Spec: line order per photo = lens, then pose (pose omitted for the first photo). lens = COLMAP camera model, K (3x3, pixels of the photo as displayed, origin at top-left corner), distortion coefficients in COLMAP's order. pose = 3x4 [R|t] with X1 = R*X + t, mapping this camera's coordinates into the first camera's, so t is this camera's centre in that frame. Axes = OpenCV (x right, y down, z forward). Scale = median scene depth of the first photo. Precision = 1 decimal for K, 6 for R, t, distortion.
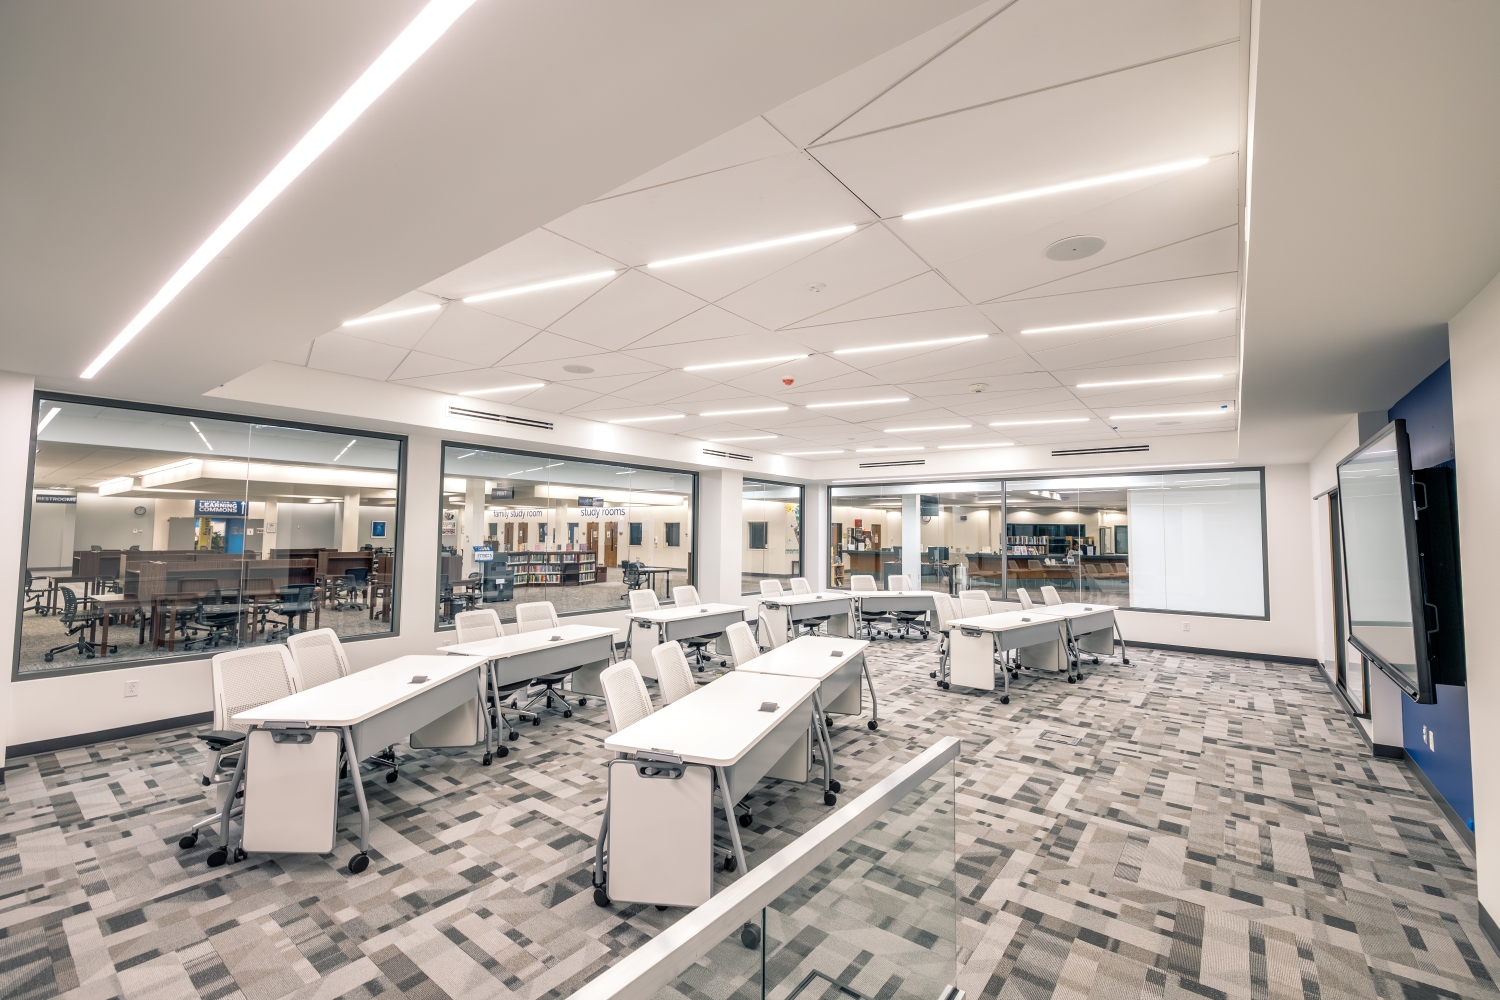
lens RADIAL K [[622.0, 0, 750.0], [0, 622.0, 500.0], [0, 0, 1]] dist [0.000896, 0.000018]
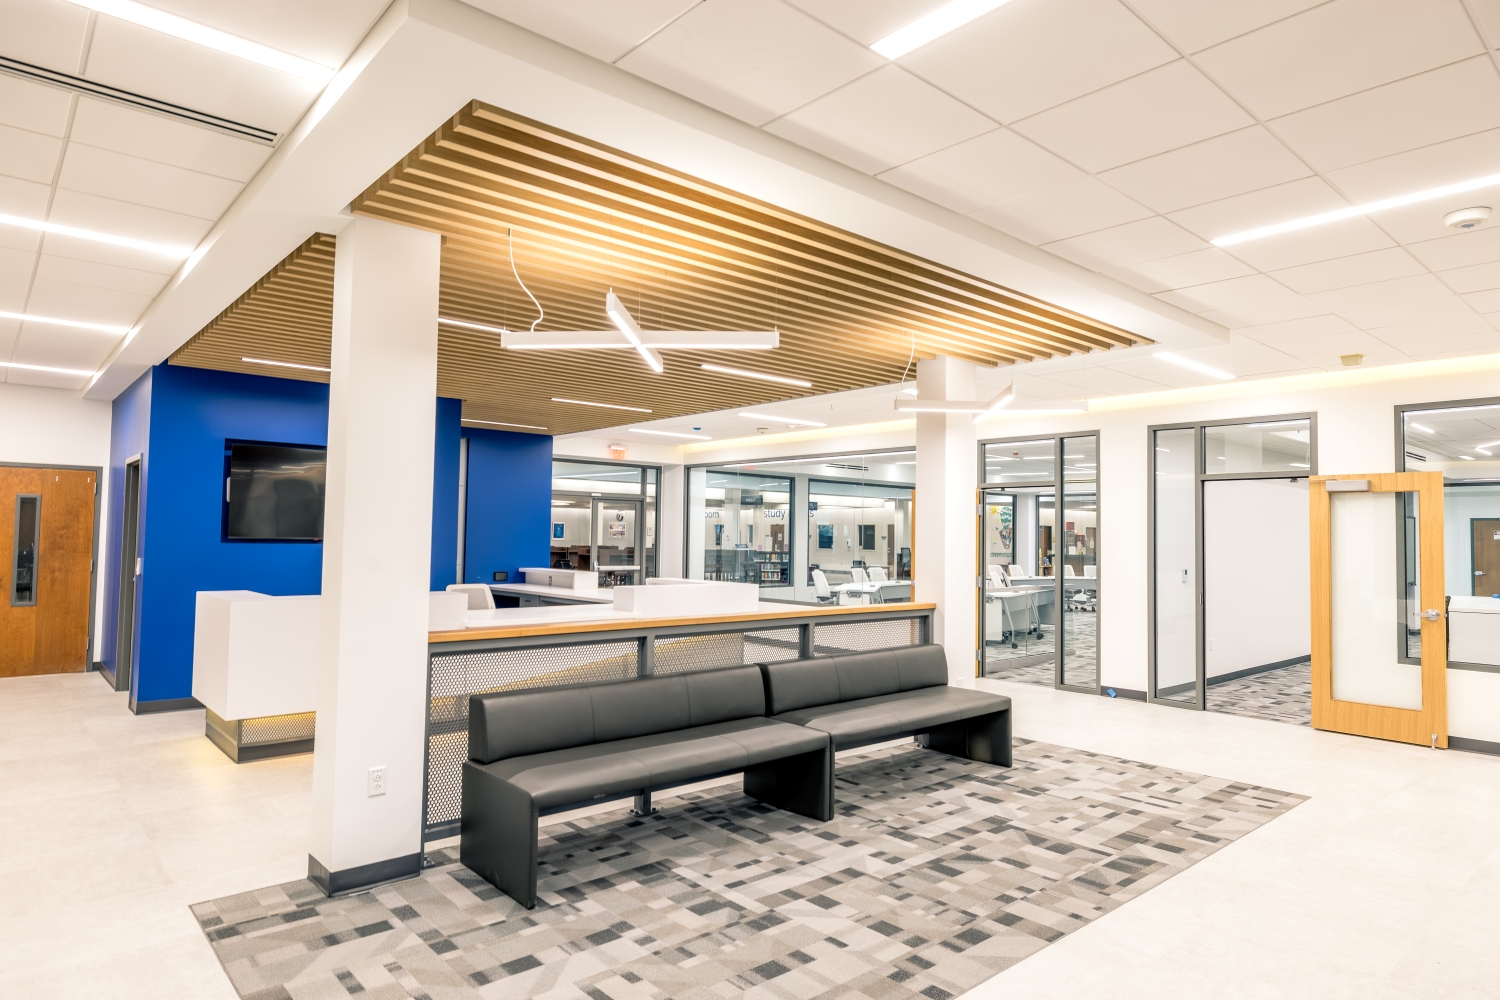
lens RADIAL K [[878.6, 0, 750.0], [0, 878.6, 500.0], [0, 0, 1]] dist [-0.047370, -0.000032]
pose [[0.982025, -0.003515, -0.188718, -0.075314], [0.005100, 0.999956, 0.007911, -0.021499], [0.188682, -0.008731, 0.981999, -0.579878]]
